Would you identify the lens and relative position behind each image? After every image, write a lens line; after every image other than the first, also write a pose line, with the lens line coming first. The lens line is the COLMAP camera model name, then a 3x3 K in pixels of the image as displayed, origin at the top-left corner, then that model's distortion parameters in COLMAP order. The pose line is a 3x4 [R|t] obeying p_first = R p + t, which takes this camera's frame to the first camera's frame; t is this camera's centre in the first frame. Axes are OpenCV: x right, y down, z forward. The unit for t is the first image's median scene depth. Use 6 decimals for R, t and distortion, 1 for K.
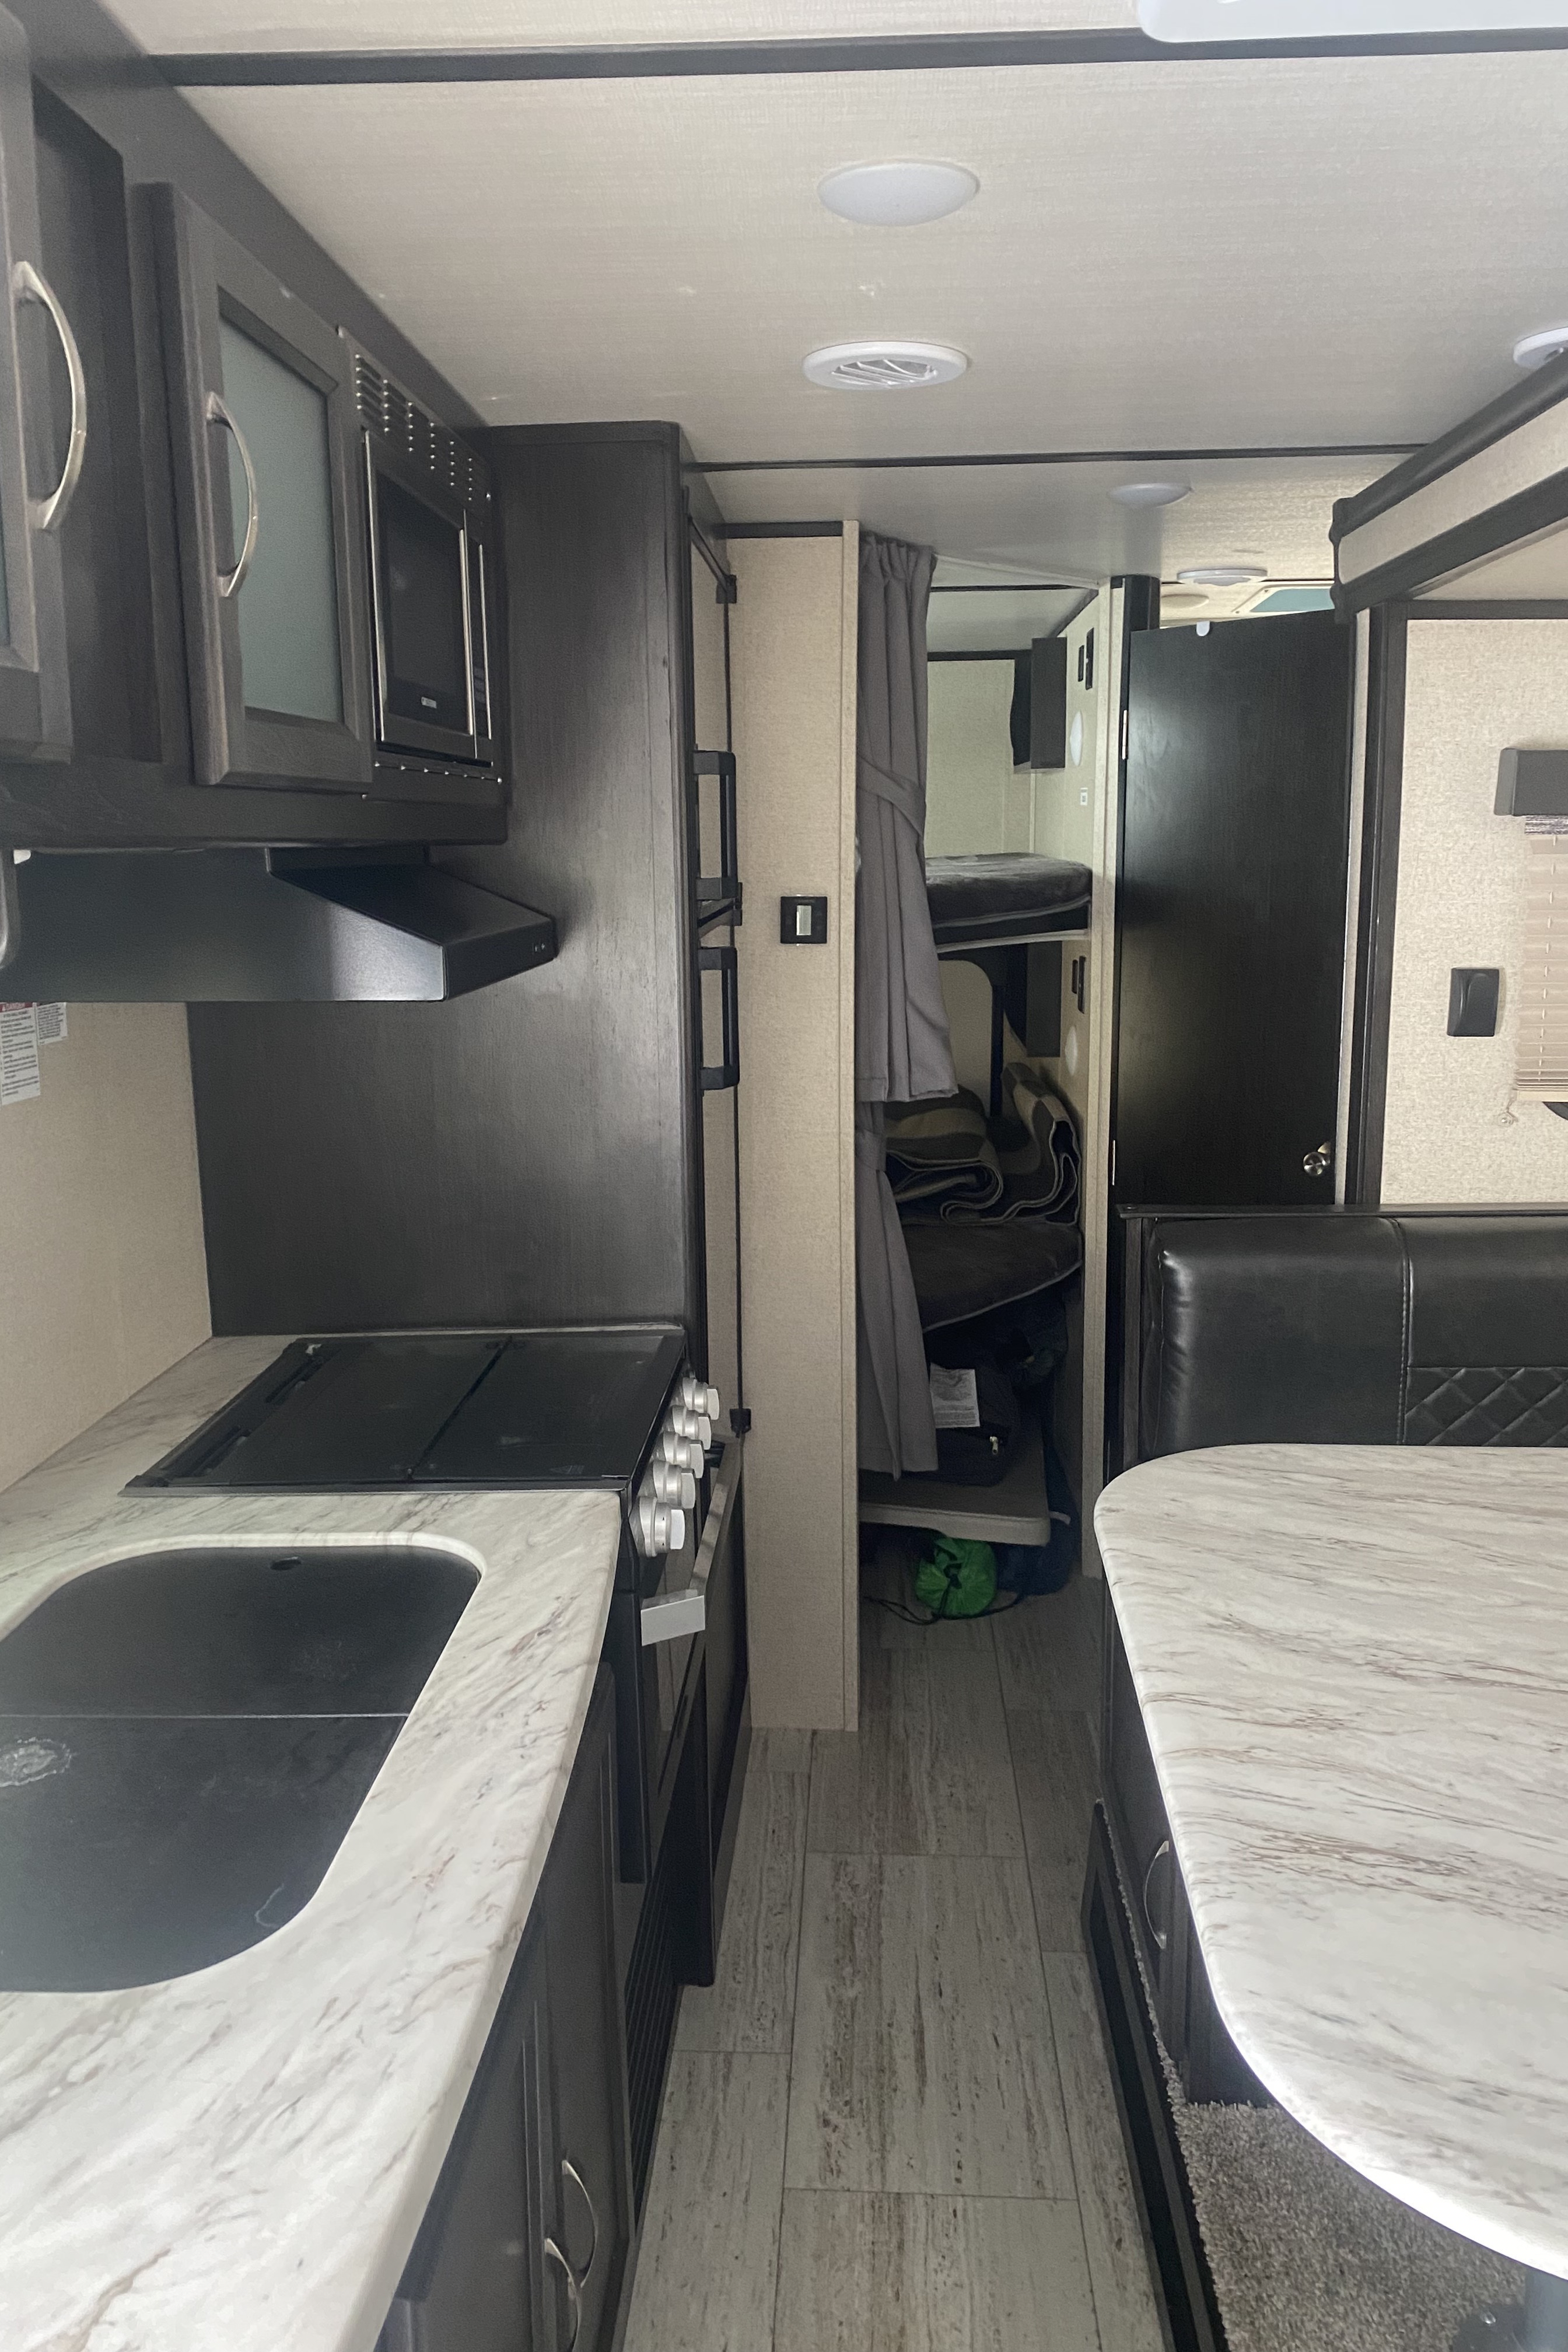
lens RADIAL K [[1794.3, 0, 784.0], [0, 1794.3, 1176.0], [0, 0, 1]] dist [0.083961, -0.068409]
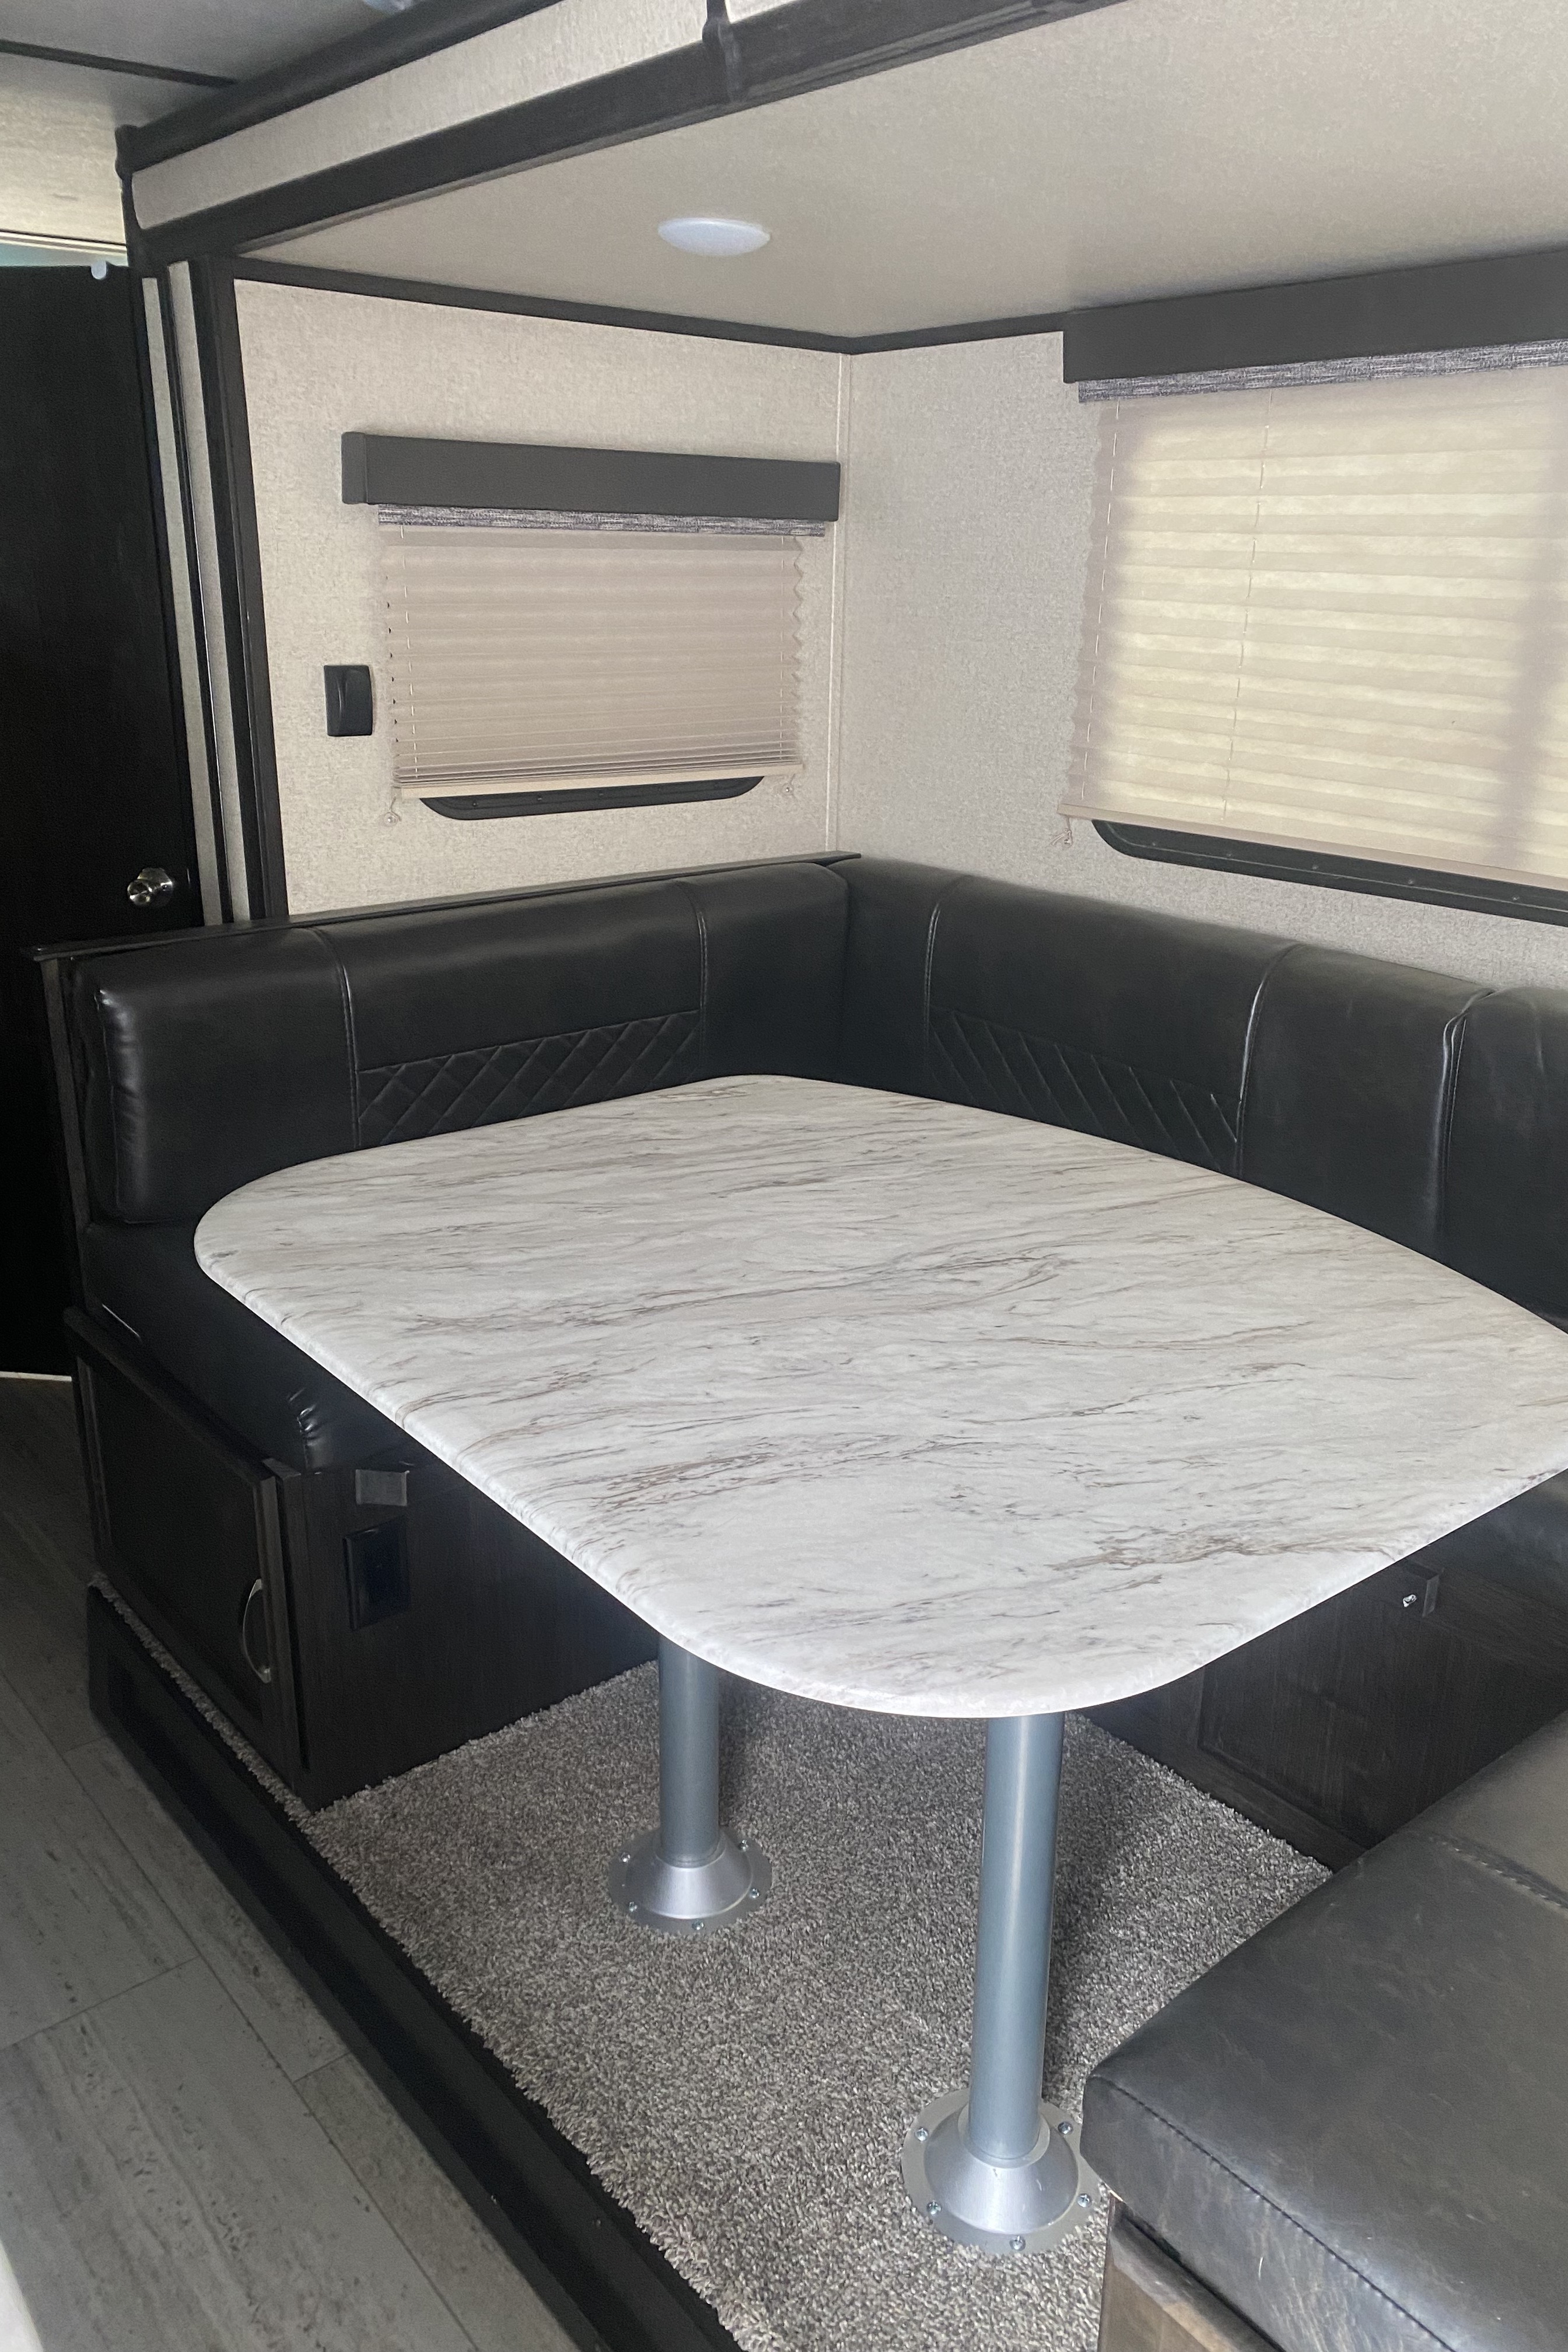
lens RADIAL K [[1783.7, 0, 784.0], [0, 1783.7, 1176.0], [0, 0, 1]] dist [0.081211, -0.090969]
pose [[0.751884, -0.202649, 0.627379, -0.180159], [0.112363, 0.977055, 0.180936, 0.011487], [-0.649650, -0.065548, 0.757402, 0.118674]]
